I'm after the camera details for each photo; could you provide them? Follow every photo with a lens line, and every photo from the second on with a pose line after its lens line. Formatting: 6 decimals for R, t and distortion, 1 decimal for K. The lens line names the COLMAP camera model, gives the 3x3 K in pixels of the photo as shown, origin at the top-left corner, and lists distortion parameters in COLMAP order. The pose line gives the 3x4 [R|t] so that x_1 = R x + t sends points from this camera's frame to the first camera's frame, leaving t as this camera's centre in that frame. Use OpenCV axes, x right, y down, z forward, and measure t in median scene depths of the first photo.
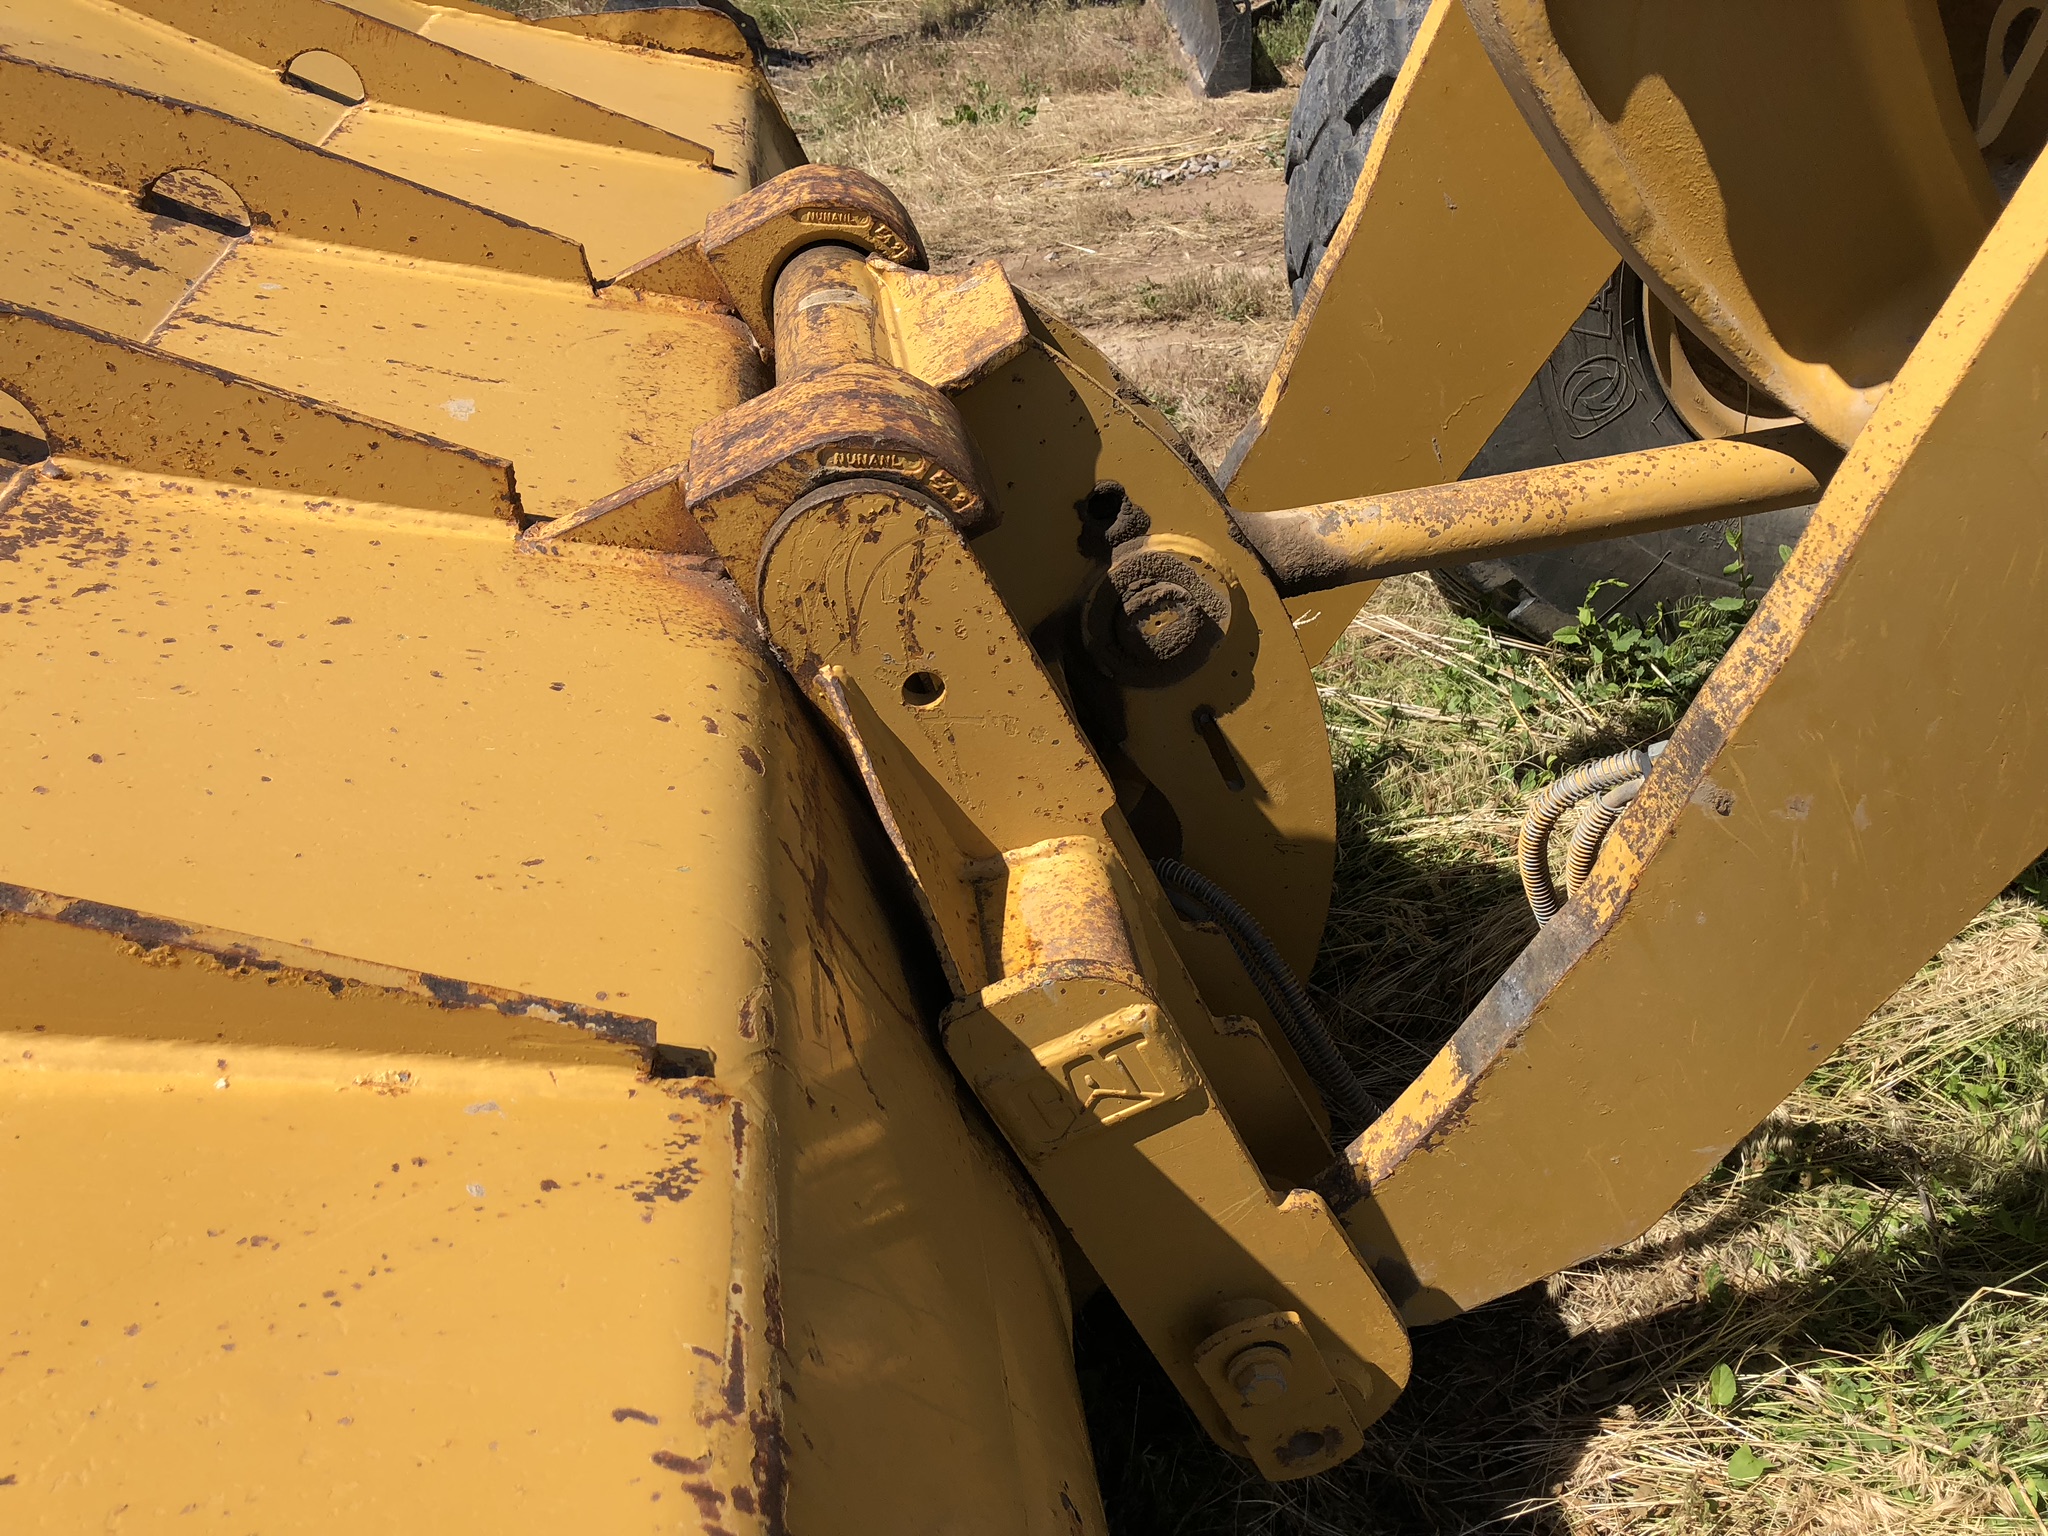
lens RADIAL K [[1682.0, 0, 1021.1], [0, 1682.0, 748.0], [0, 0, 1]] dist [0.133865, -0.350200]
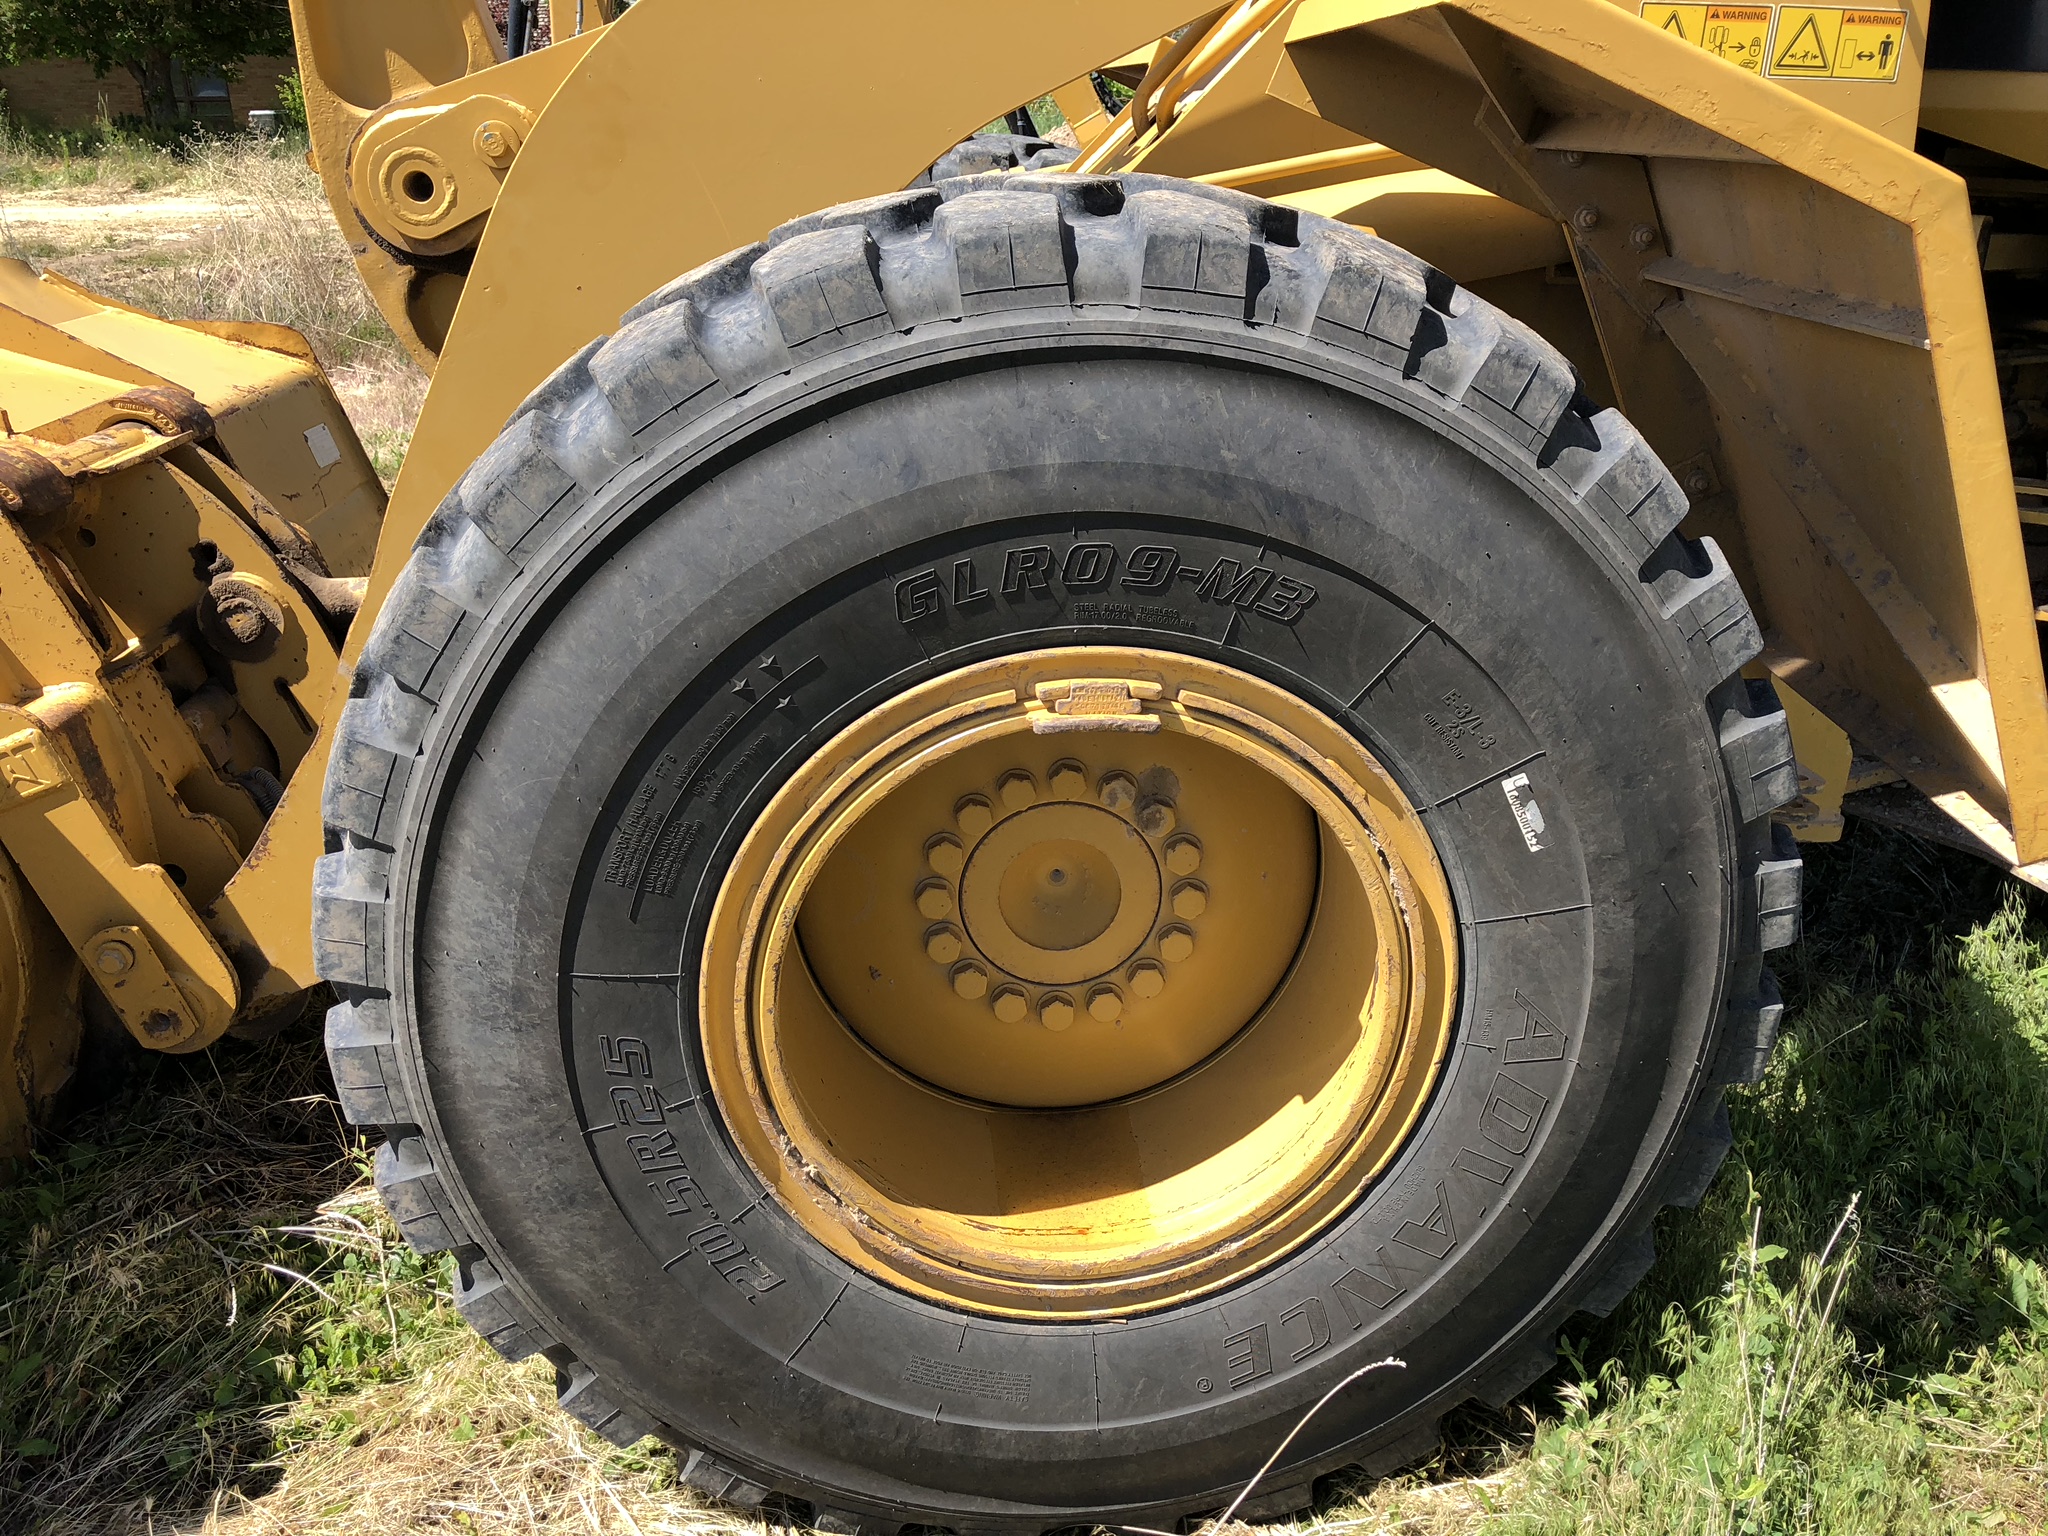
lens RADIAL K [[1692.7, 0, 1023.3], [0, 1692.7, 738.9], [0, 0, 1]] dist [0.045048, -0.012903]
pose [[0.994816, 0.096435, -0.032278, 1.027812], [-0.101169, 0.970703, -0.217946, 0.379227], [0.010315, 0.220082, 0.975427, -0.802814]]
